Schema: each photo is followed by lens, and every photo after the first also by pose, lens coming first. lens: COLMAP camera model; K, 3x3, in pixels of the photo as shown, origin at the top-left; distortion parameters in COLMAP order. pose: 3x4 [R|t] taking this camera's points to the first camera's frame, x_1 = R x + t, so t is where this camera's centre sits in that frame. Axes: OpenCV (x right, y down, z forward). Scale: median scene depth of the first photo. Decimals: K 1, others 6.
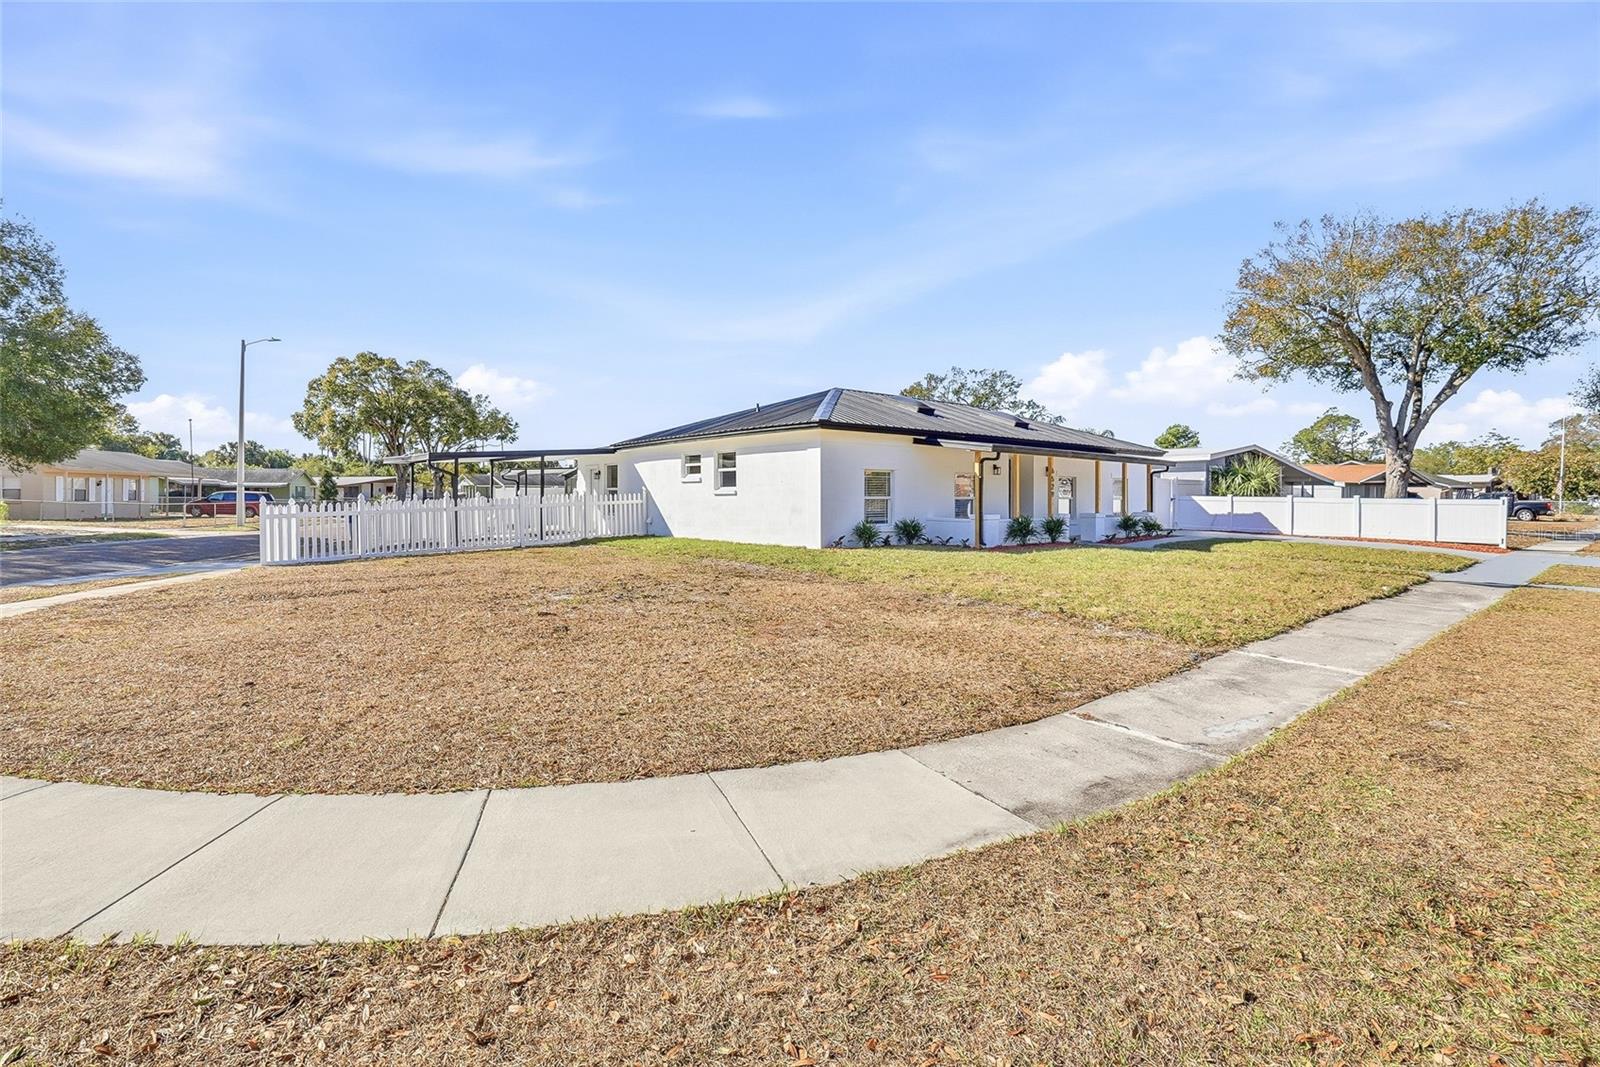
lens RADIAL K [[722.7, 0, 800.0], [0, 722.7, 533.5], [0, 0, 1]] dist [-0.002023, 0.000084]
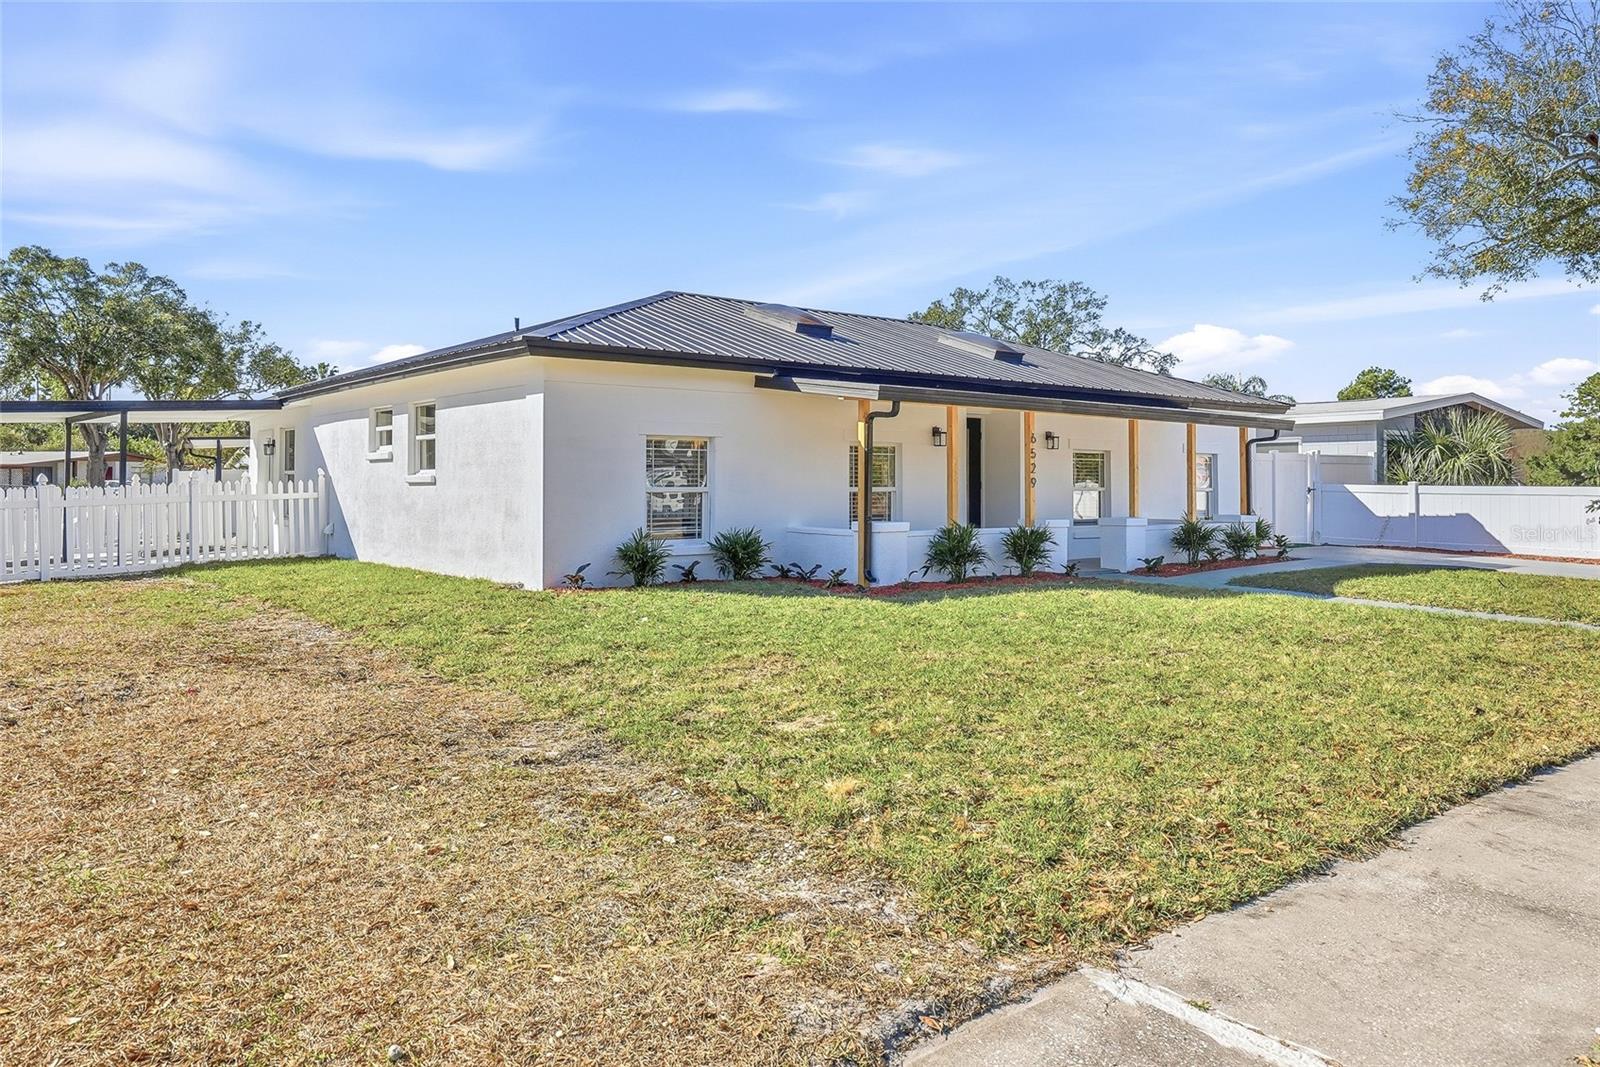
lens RADIAL K [[1082.2, 0, 804.3], [0, 1082.2, 508.4], [0, 0, 1]] dist [0.060408, -0.001266]
pose [[0.999856, 0.000019, -0.016956, 0.166986], [-0.000498, 0.999602, -0.028209, -0.010830], [0.016949, 0.028213, 0.999458, 0.173379]]
